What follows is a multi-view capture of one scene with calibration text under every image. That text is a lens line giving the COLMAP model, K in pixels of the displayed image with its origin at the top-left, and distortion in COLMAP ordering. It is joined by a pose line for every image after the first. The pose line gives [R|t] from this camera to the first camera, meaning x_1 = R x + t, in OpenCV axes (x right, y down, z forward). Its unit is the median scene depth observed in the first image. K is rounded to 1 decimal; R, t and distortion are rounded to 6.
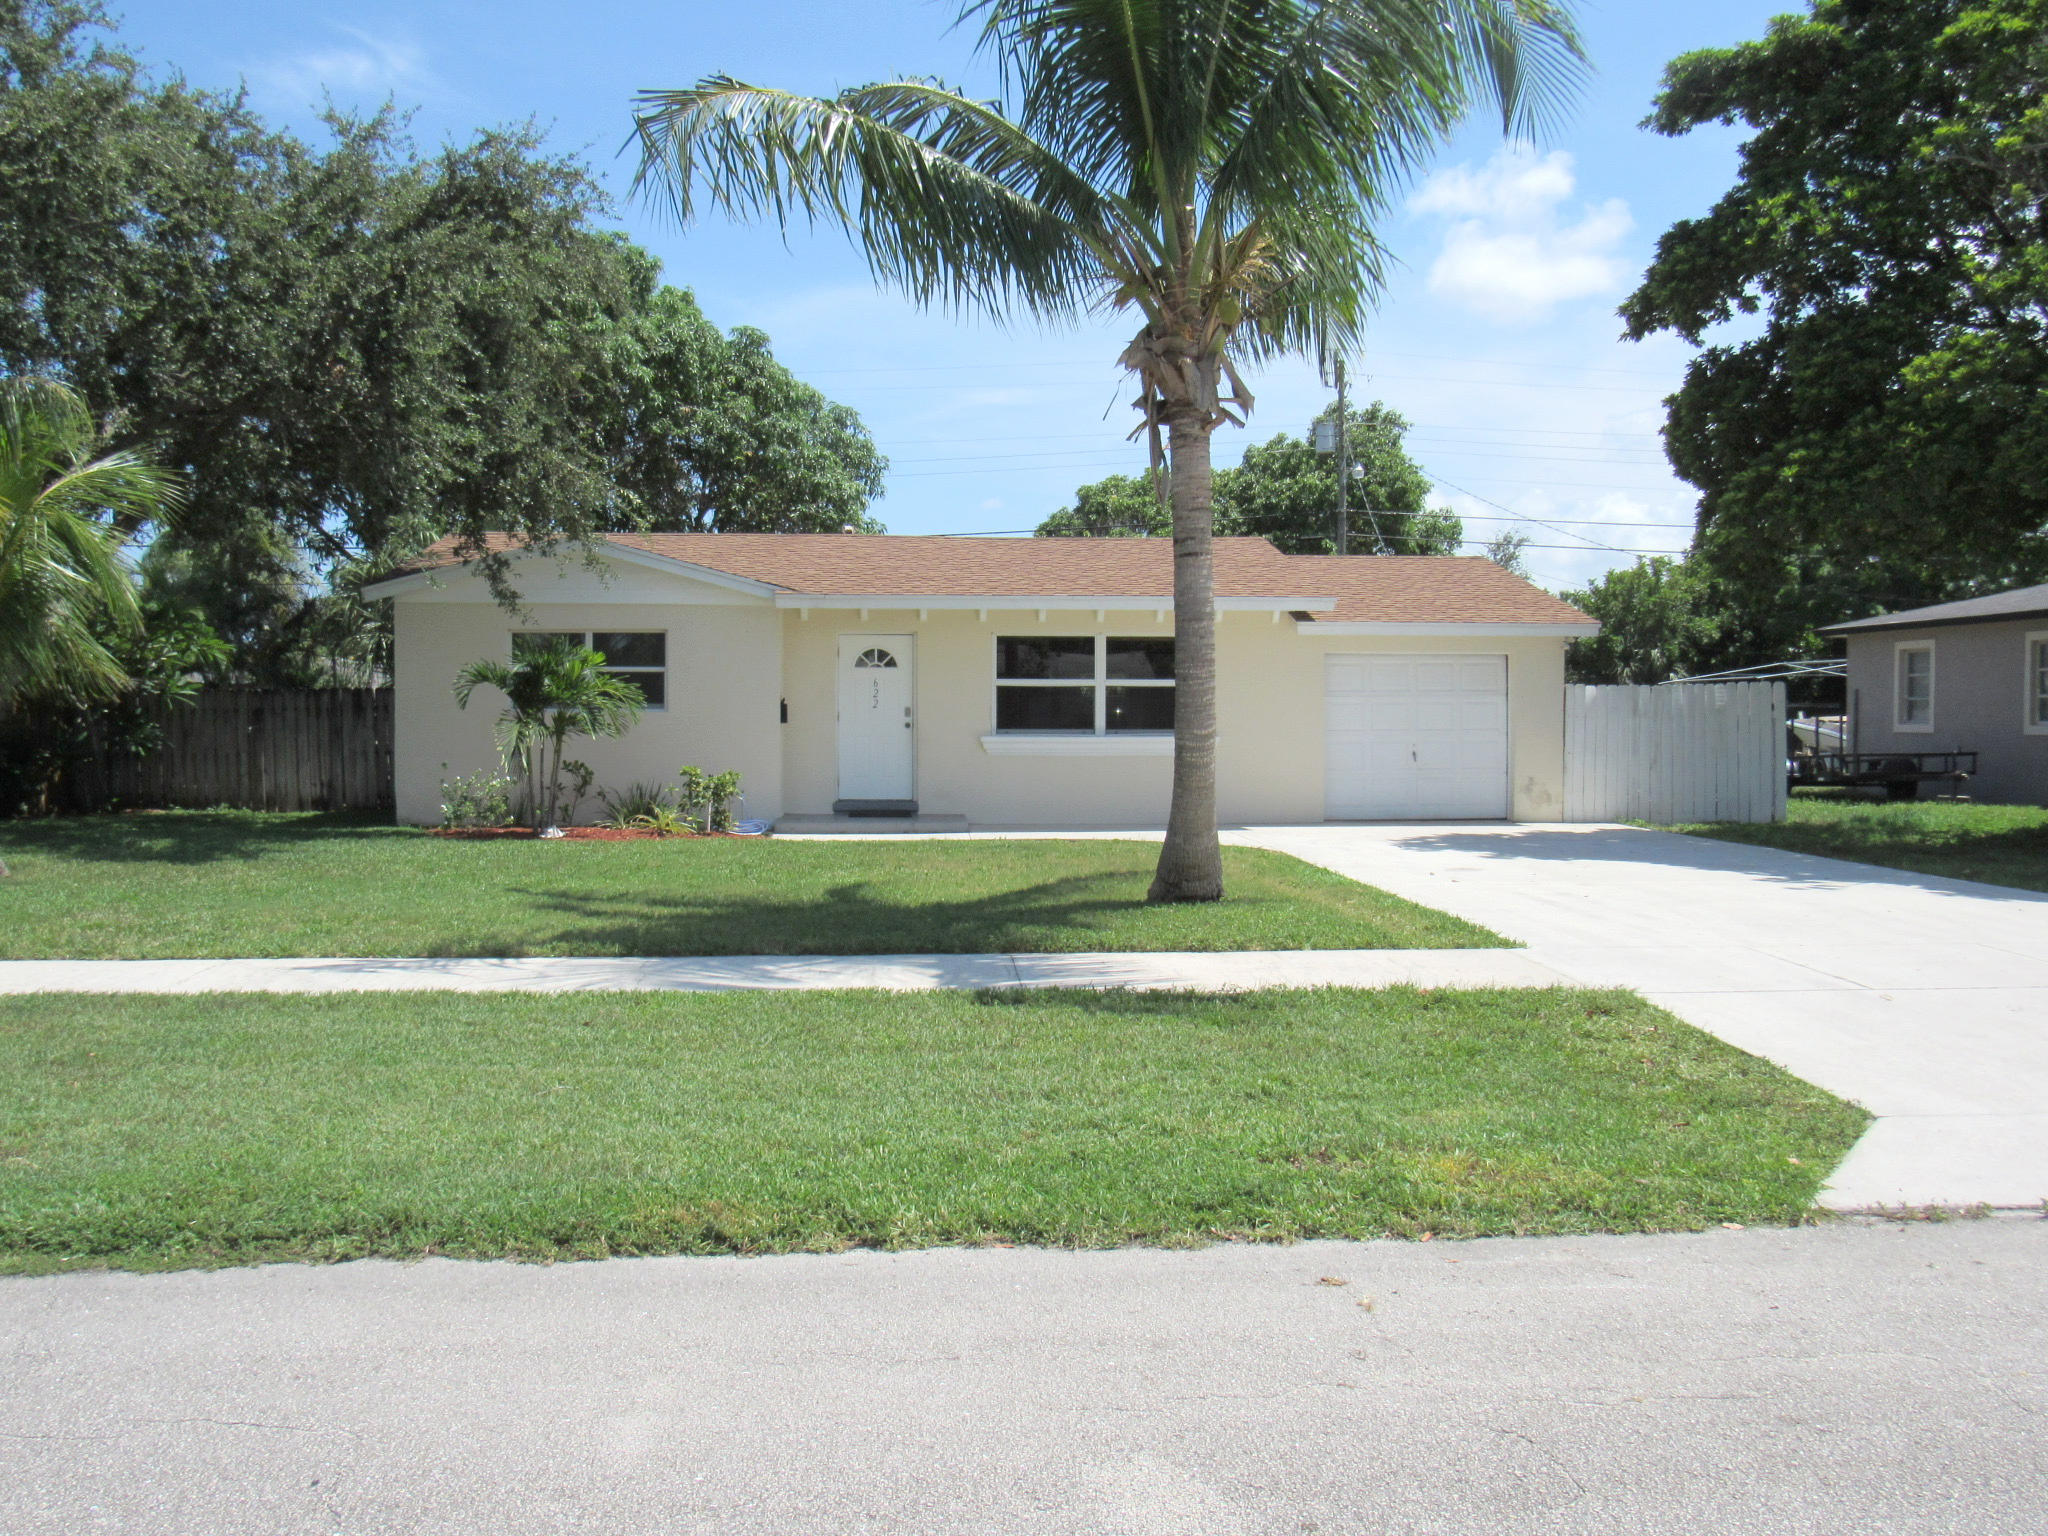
lens RADIAL K [[1782.9, 0, 1021.9], [0, 1782.9, 755.9], [0, 0, 1]] dist [-0.041853, 0.023637]
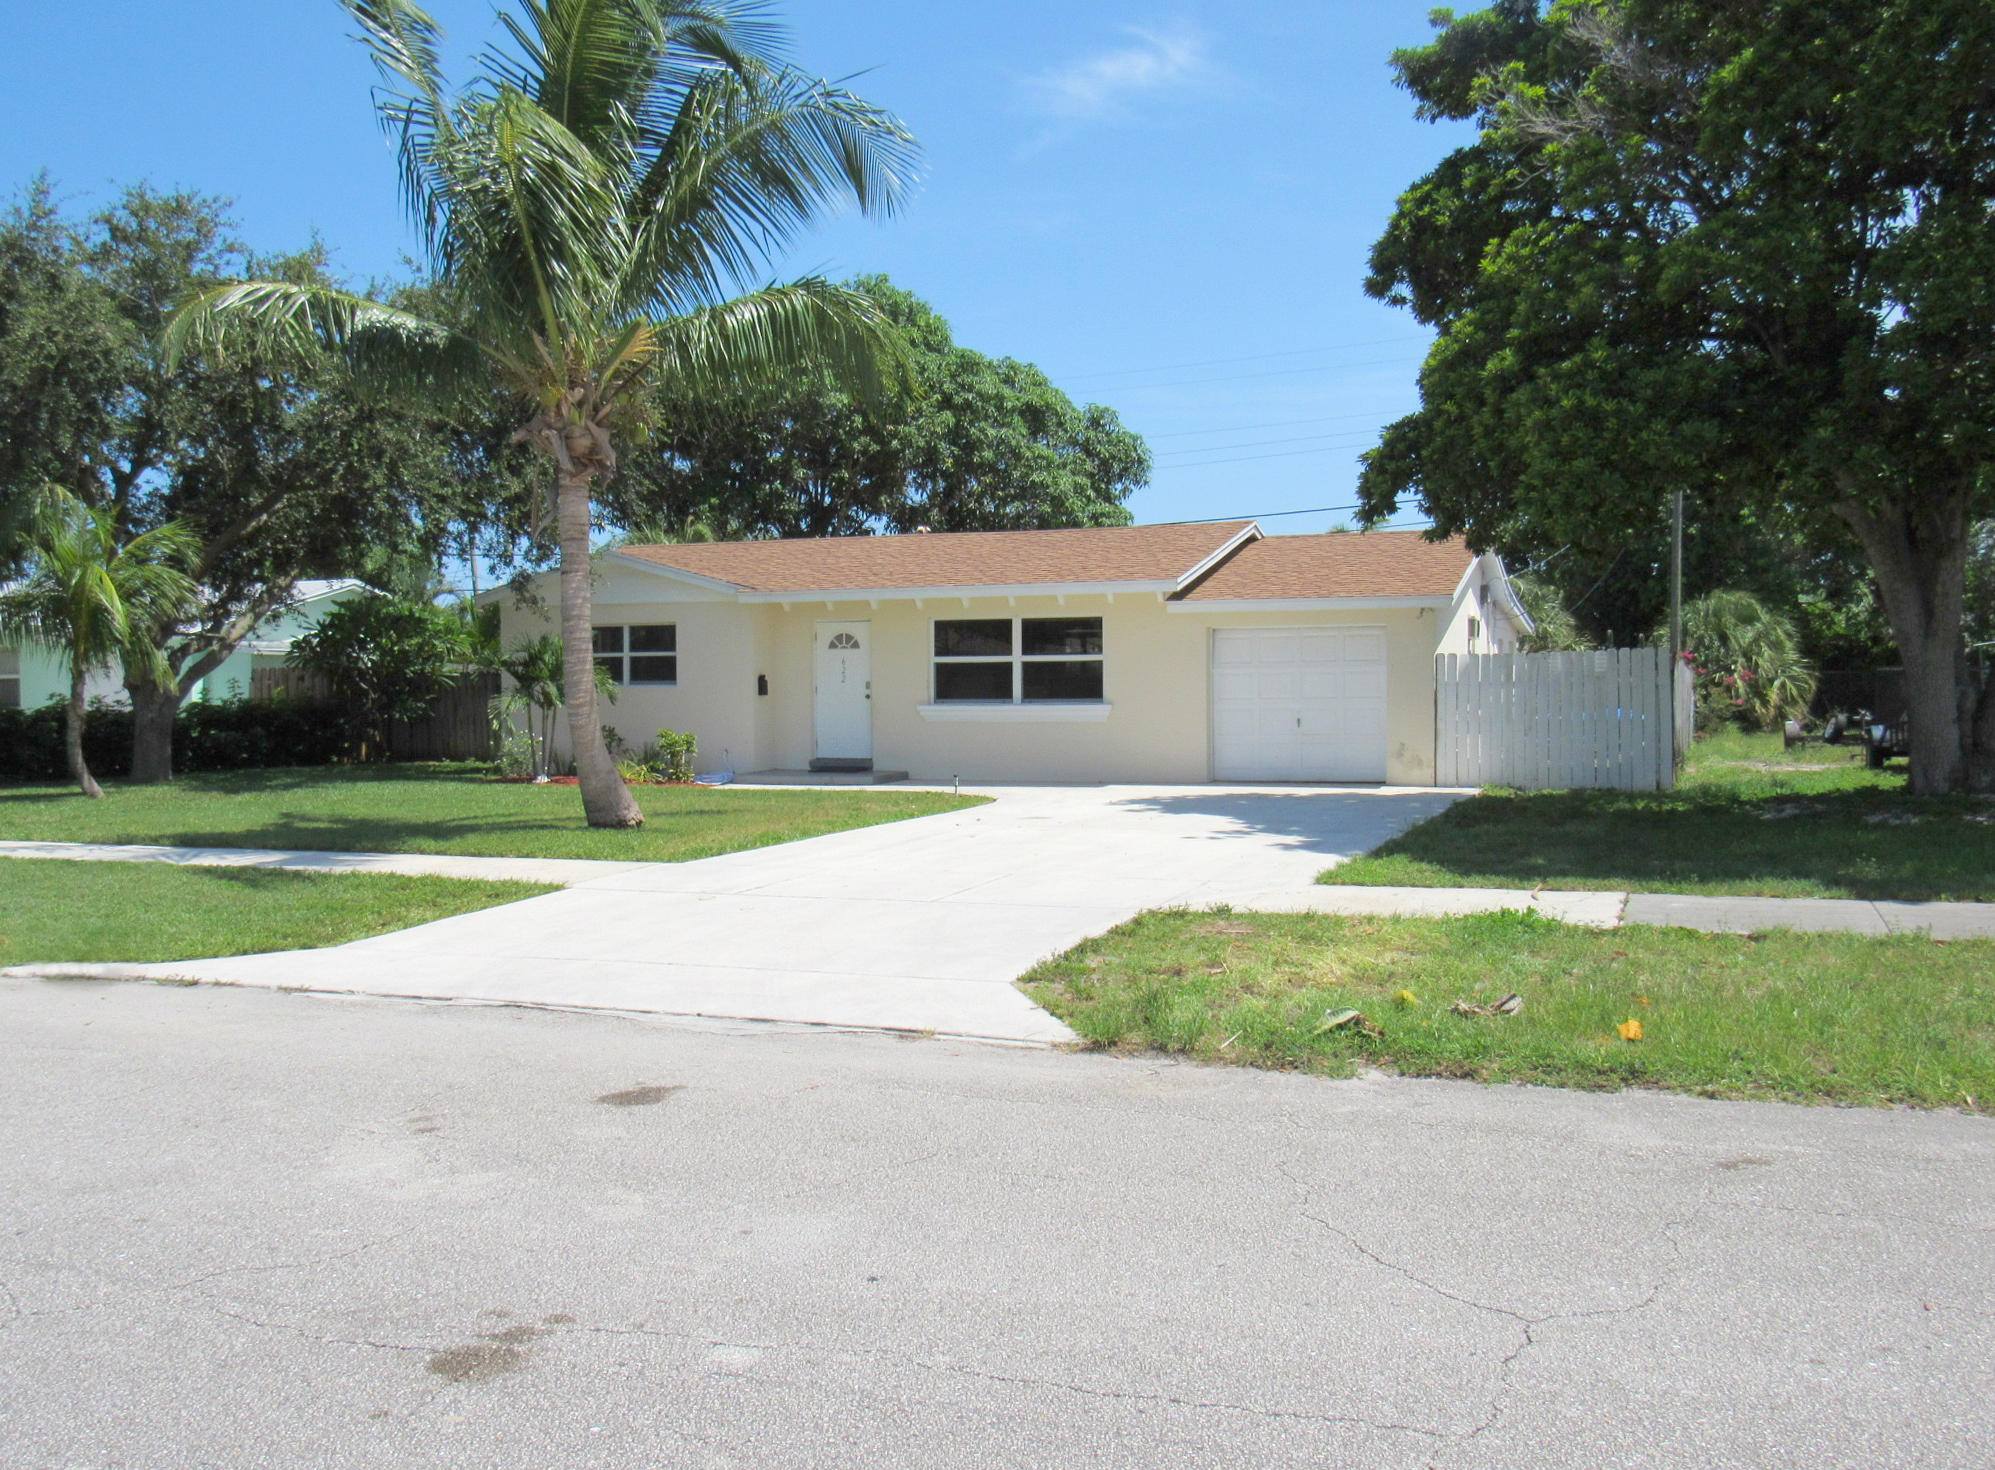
lens RADIAL K [[1806.4, 0, 996.1], [0, 1806.4, 733.2], [0, 0, 1]] dist [-0.026309, 0.001532]
pose [[0.902804, 0.003281, -0.430040, 0.611738], [-0.001416, 0.999988, 0.004655, 0.002002], [0.430050, -0.003594, 0.902798, -0.070303]]
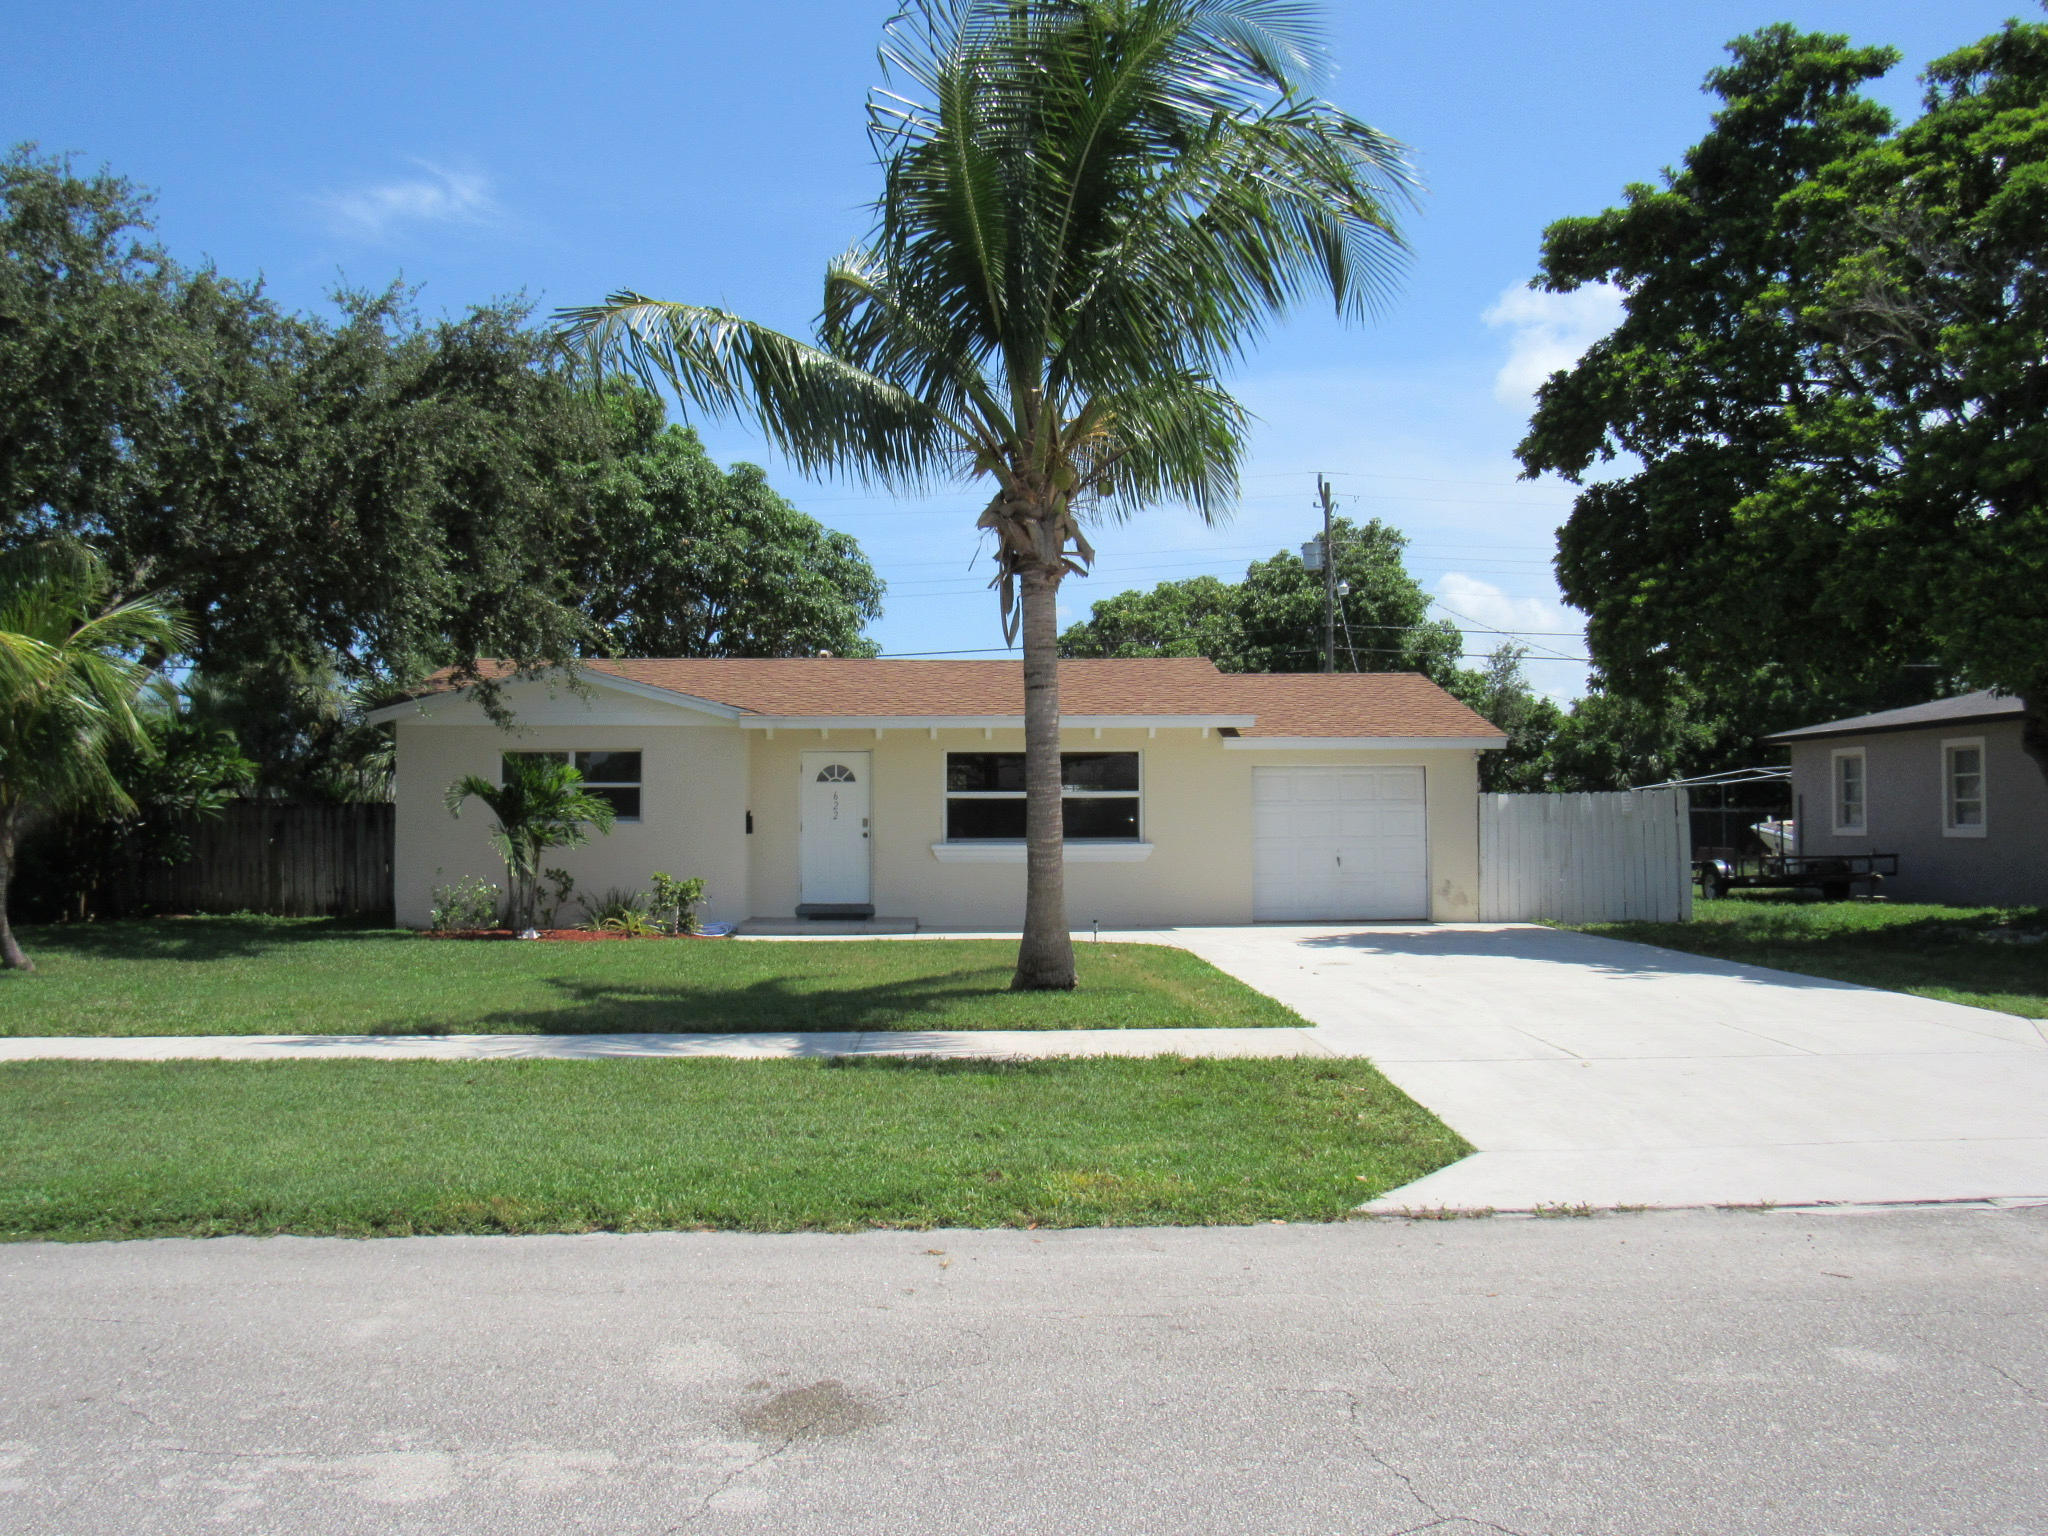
lens RADIAL K [[1782.9, 0, 1021.0], [0, 1782.9, 754.8], [0, 0, 1]] dist [-0.041853, 0.023637]
pose [[0.999491, -0.006533, -0.031228, 0.073788], [0.004617, 0.998125, -0.061036, 0.000836], [0.031568, 0.060861, 0.997647, -0.093523]]
